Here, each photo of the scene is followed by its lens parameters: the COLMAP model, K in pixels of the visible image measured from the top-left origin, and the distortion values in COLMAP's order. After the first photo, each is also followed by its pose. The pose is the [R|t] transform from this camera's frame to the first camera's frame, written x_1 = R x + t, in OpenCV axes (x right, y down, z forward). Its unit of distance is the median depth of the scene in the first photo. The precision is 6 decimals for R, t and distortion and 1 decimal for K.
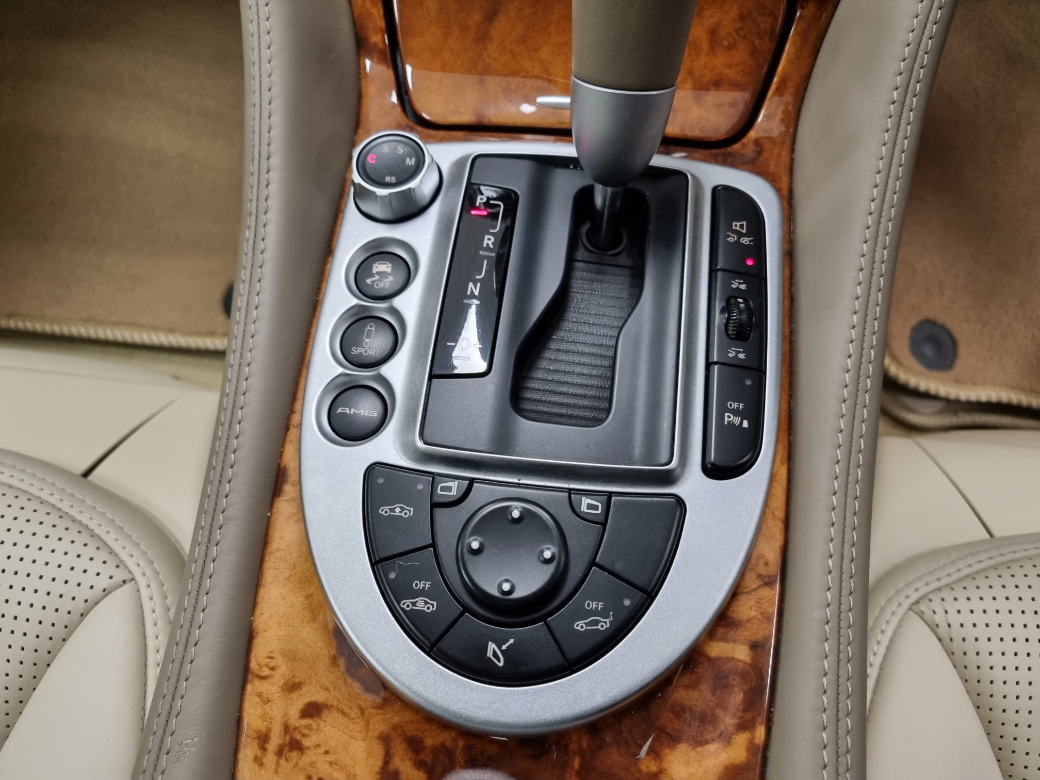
lens RADIAL K [[795.8, 0, 520.0], [0, 795.8, 395.7], [0, 0, 1]] dist [0.060995, -0.060290]
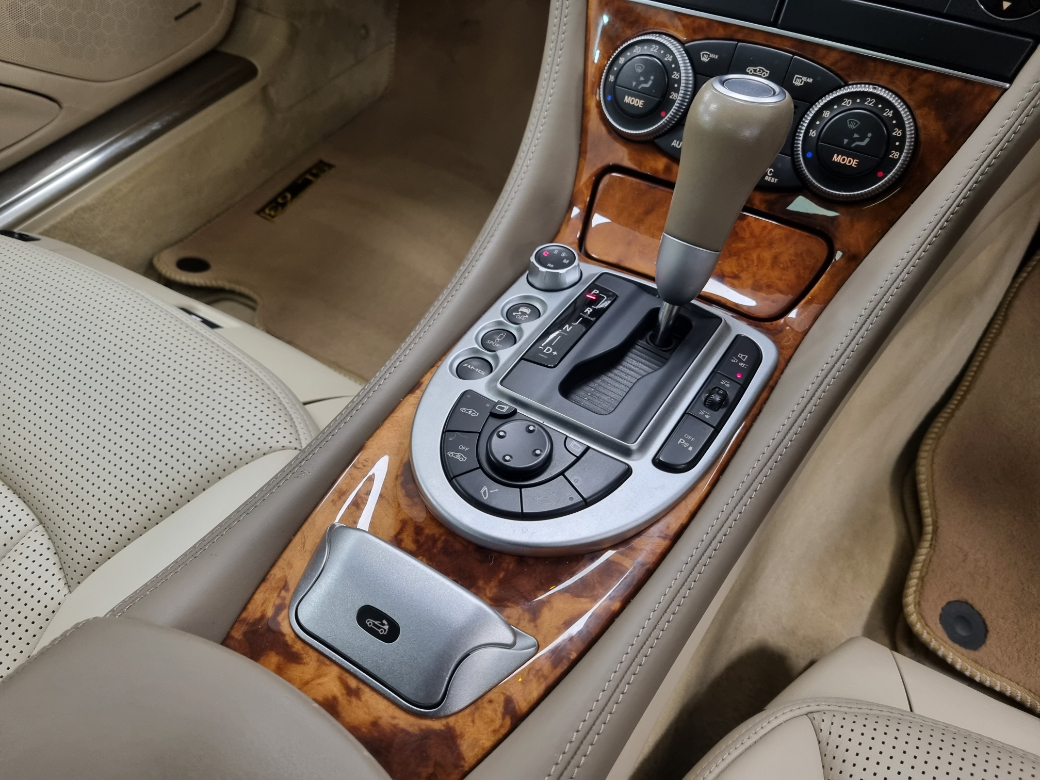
lens RADIAL K [[795.8, 0, 520.0], [0, 795.8, 395.7], [0, 0, 1]] dist [0.060995, -0.060290]
pose [[0.900557, 0.341508, -0.269016, 0.320269], [-0.410769, 0.871059, -0.269304, 0.439813], [0.142360, 0.353027, 0.924719, -0.458095]]
